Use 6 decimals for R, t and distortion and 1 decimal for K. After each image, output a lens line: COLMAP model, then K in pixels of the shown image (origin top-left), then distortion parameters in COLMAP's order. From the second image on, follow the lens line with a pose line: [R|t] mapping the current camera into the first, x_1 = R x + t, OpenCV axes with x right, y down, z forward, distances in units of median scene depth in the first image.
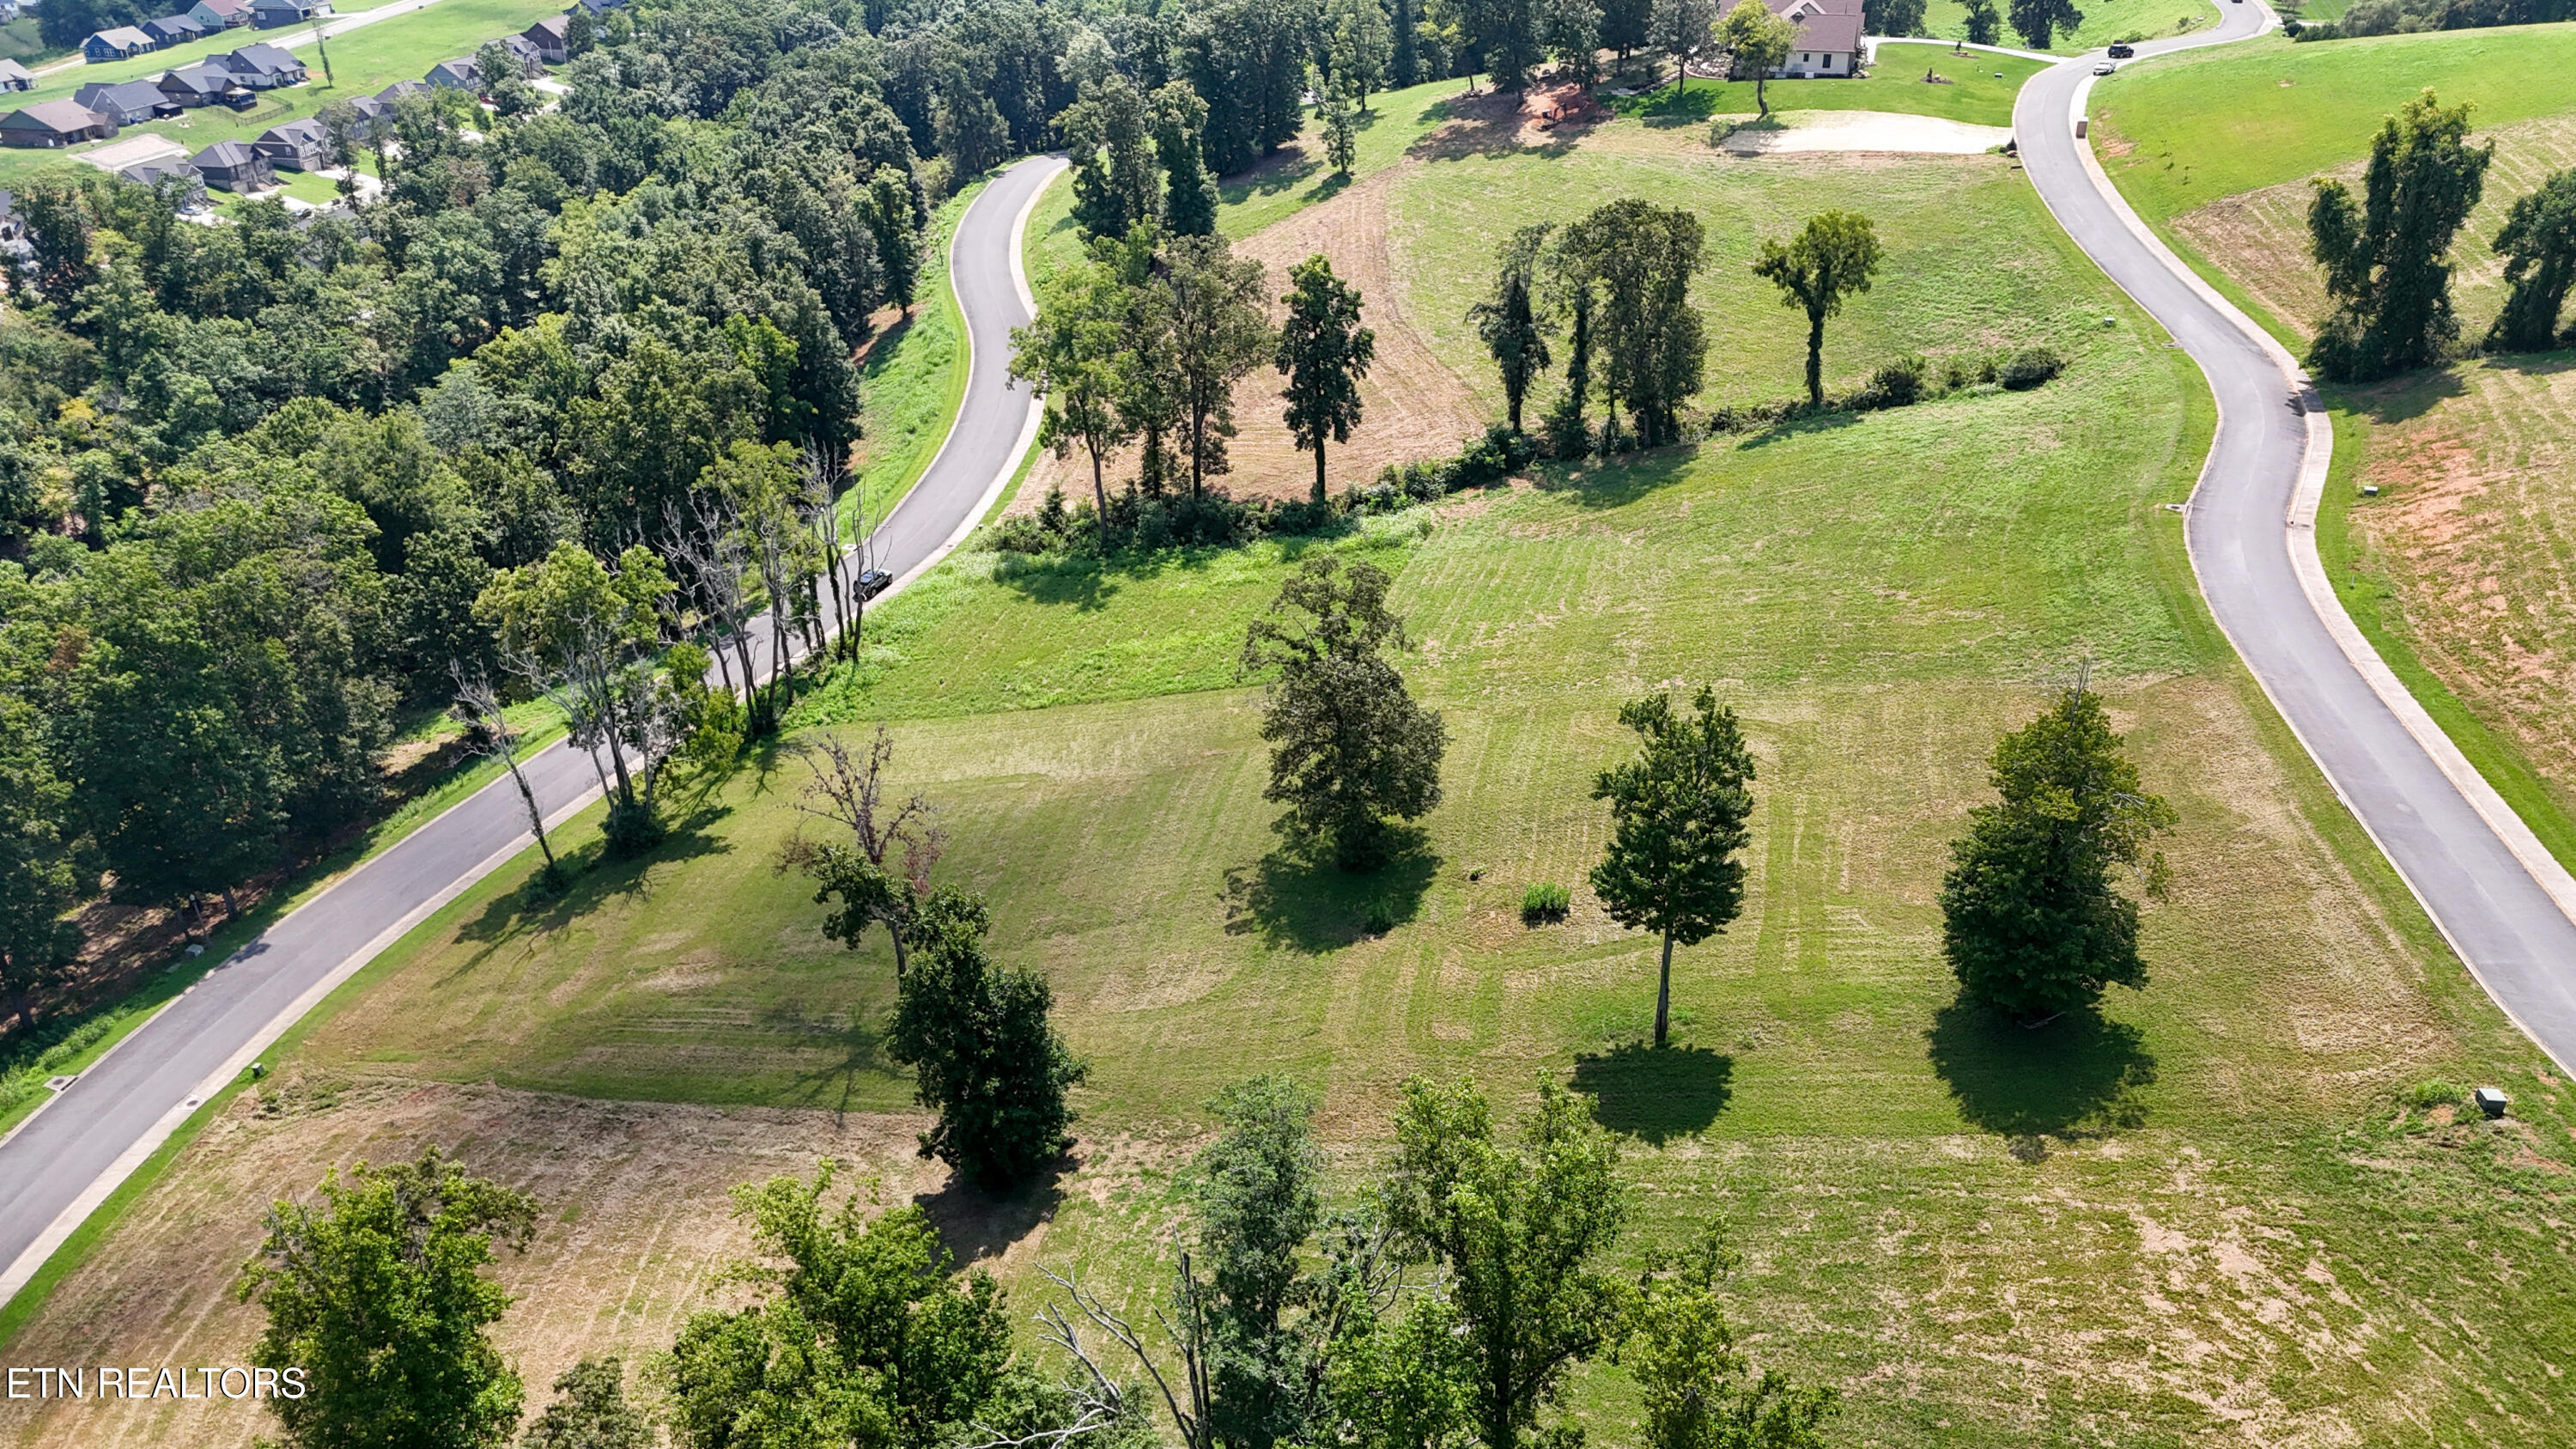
lens RADIAL K [[1890.3, 0, 1282.2], [0, 1890.3, 739.5], [0, 0, 1]] dist [0.077989, -0.074343]
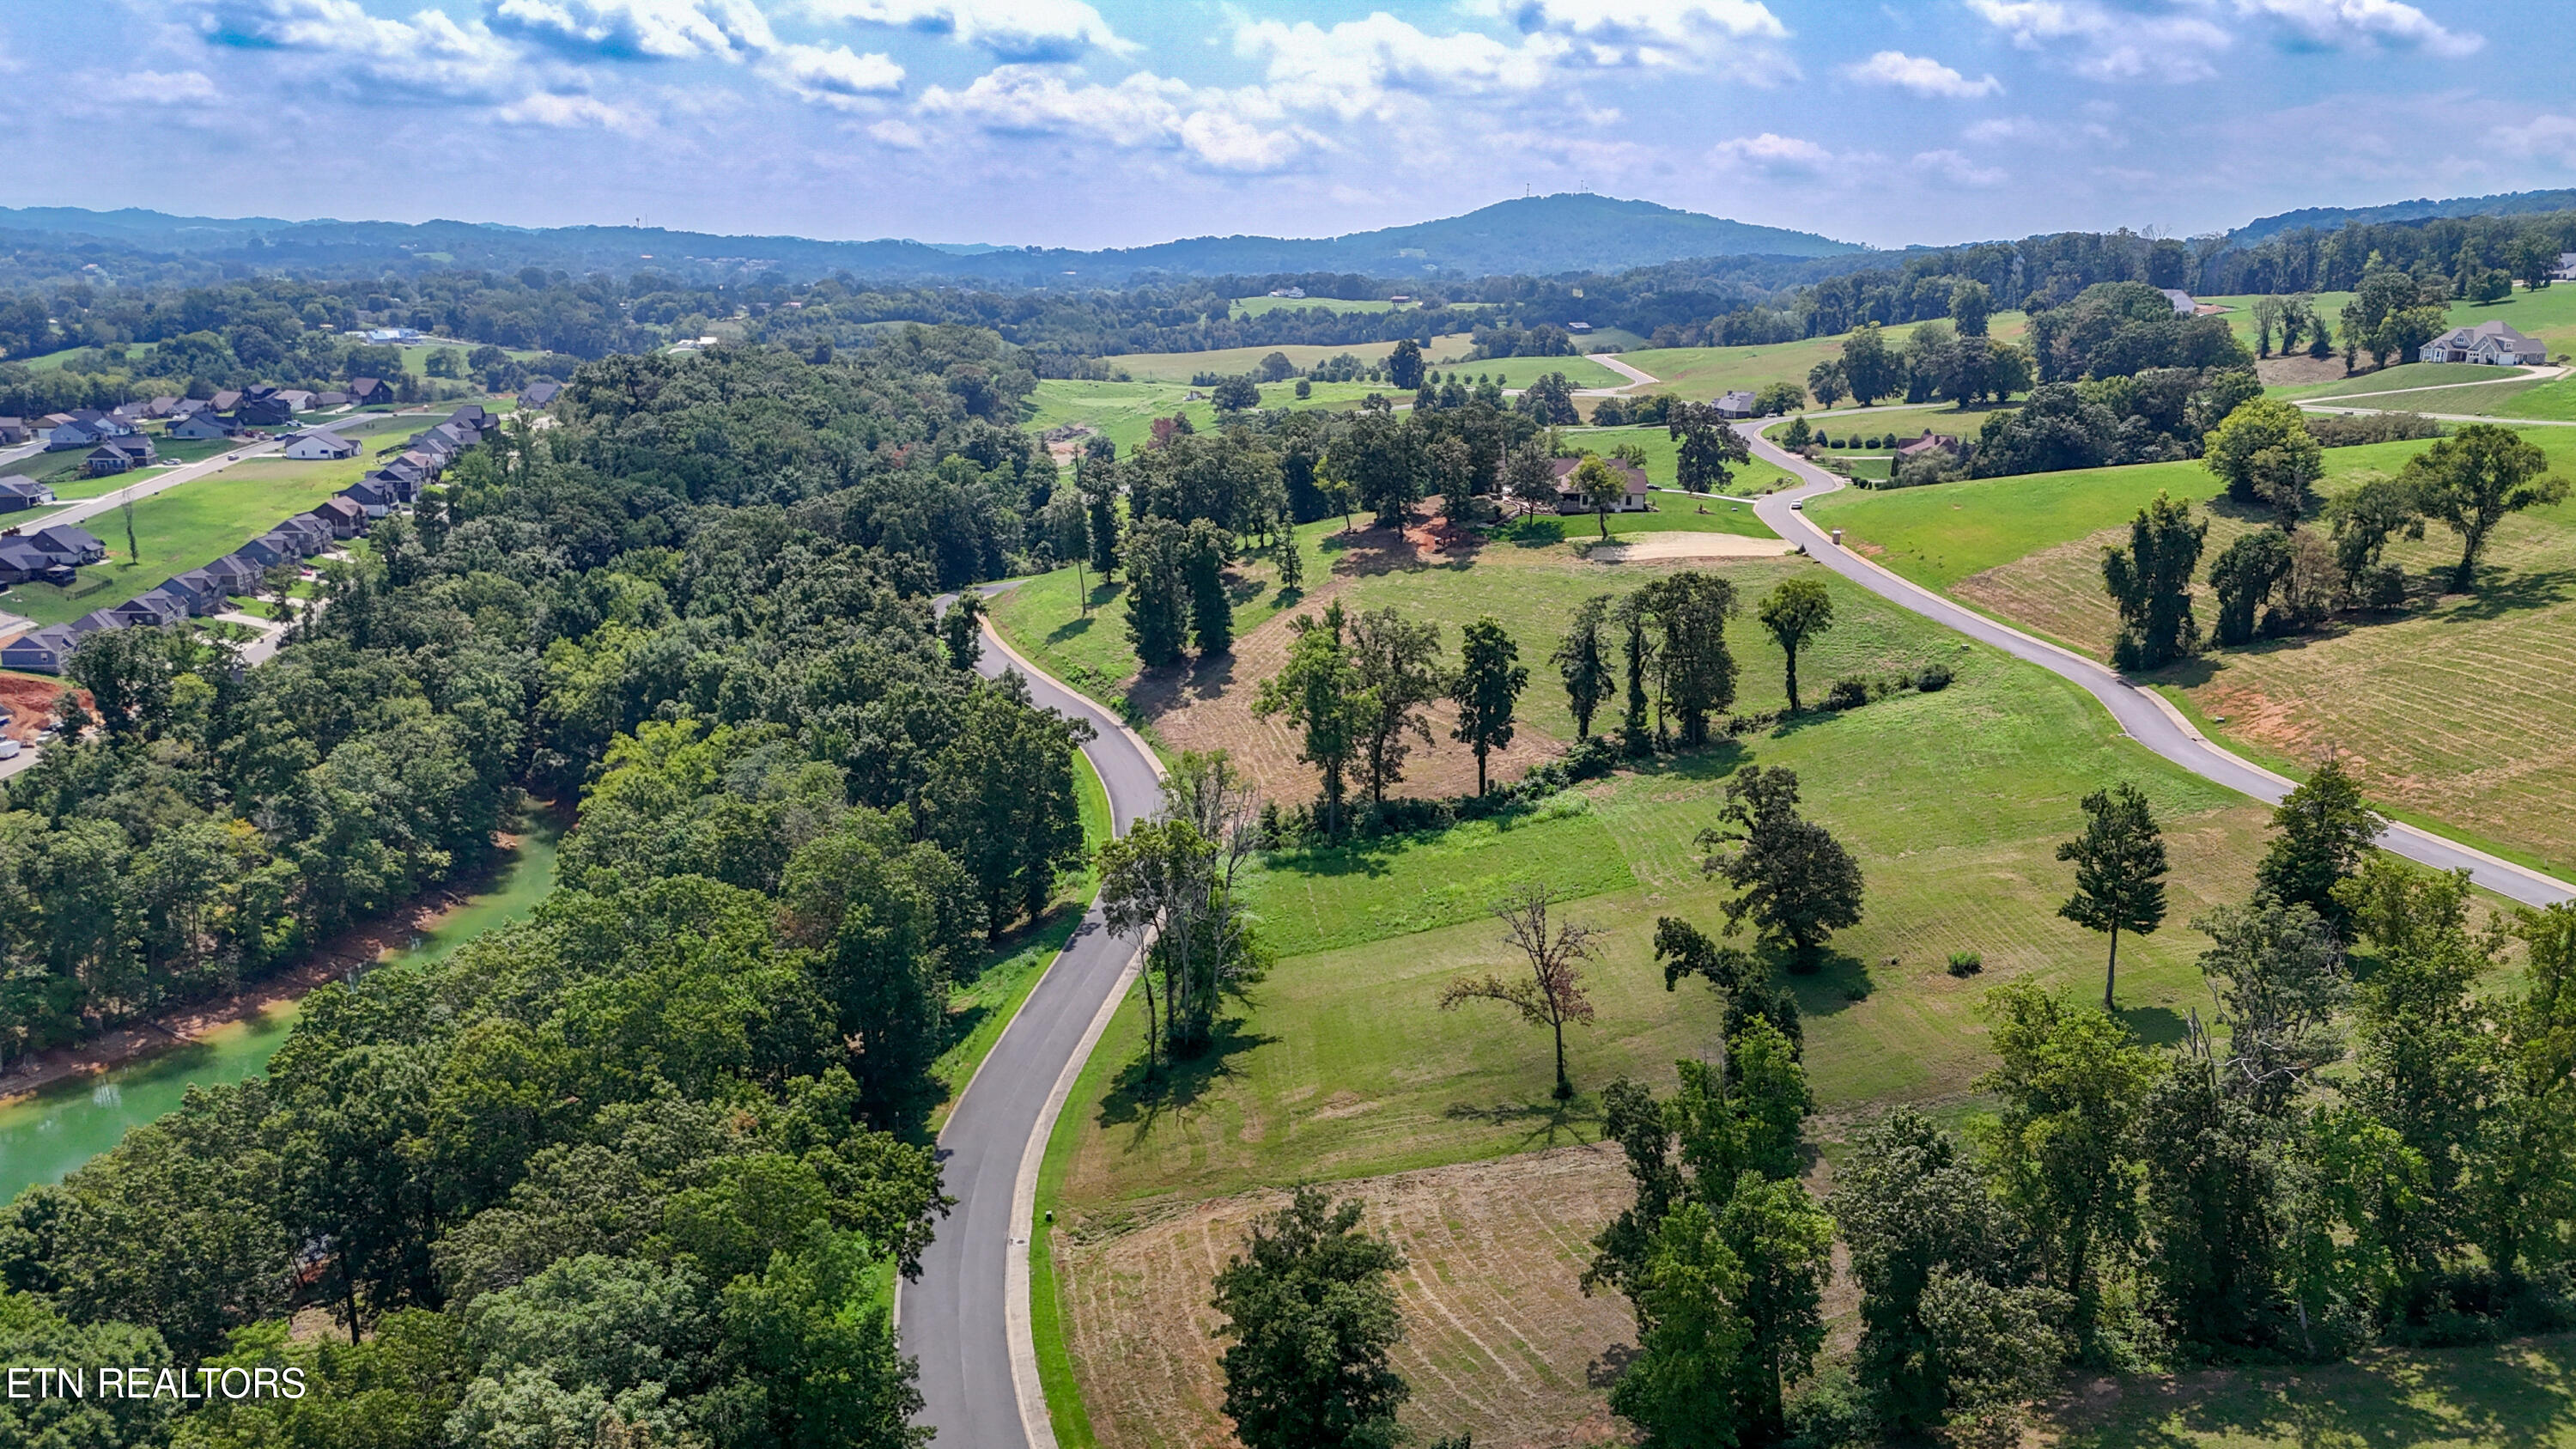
lens RADIAL K [[1890.3, 0, 1277.3], [0, 1890.3, 728.9], [0, 0, 1]] dist [0.077989, -0.074343]
pose [[0.952591, -0.048685, 0.300333, -0.526433], [0.121105, 0.966220, -0.227493, 0.115992], [-0.279112, 0.253080, 0.926308, -0.207476]]
